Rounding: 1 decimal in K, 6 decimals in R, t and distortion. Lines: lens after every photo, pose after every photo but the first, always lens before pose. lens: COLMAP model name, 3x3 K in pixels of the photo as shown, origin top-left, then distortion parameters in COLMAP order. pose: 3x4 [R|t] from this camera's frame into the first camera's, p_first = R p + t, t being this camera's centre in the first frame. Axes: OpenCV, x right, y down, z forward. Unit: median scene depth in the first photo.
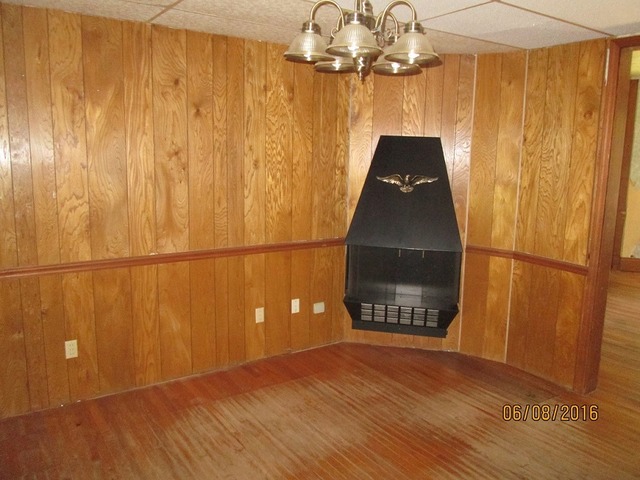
lens RADIAL K [[530.5, 0, 316.3], [0, 530.5, 239.9], [0, 0, 1]] dist [-0.036530, 0.016239]
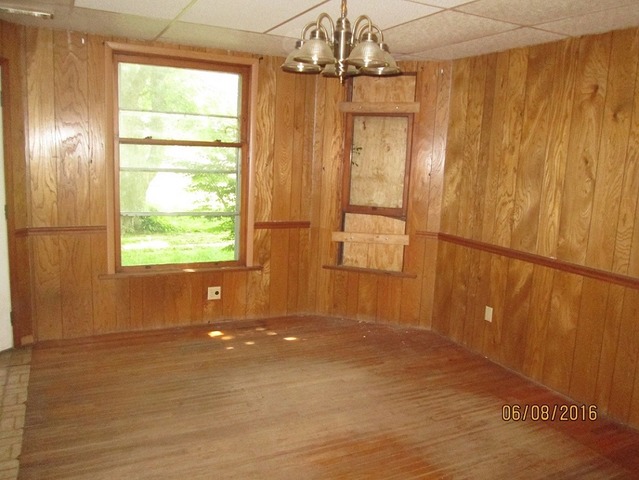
lens RADIAL K [[529.7, 0, 332.0], [0, 529.7, 239.3], [0, 0, 1]] dist [-0.036530, 0.016239]
pose [[-0.113075, 0.134273, -0.984472, 0.777303], [-0.209831, 0.965252, 0.155752, -0.081127], [0.971177, 0.224184, -0.080971, 0.675912]]
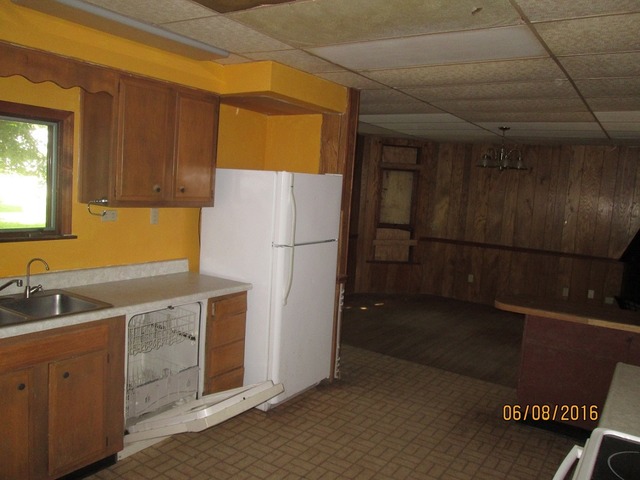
lens RADIAL K [[530.5, 0, 323.5], [0, 530.5, 239.4], [0, 0, 1]] dist [-0.036530, 0.016239]
pose [[0.388340, 0.098080, -0.916282, 1.437223], [-0.209774, 0.977623, 0.015739, 0.133021], [0.897322, 0.186100, 0.400225, -0.594841]]
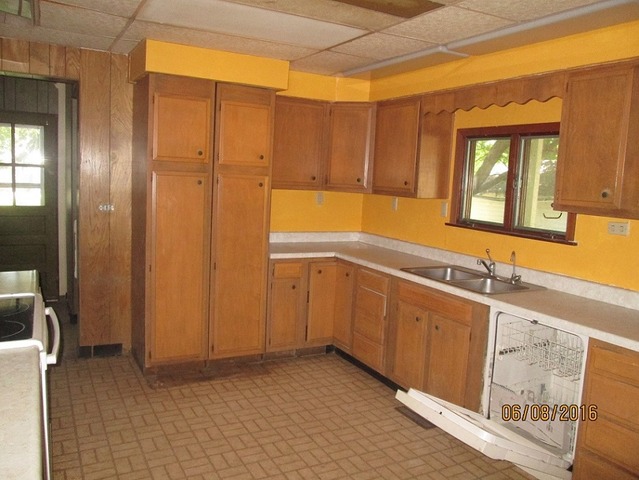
lens RADIAL K [[529.7, 0, 322.0], [0, 529.7, 238.3], [0, 0, 1]] dist [-0.036530, 0.016239]
pose [[-0.993919, -0.080360, 0.075277, -0.764632], [-0.055873, 0.957169, 0.284088, -0.365625], [-0.094882, 0.278155, -0.955838, 2.485569]]
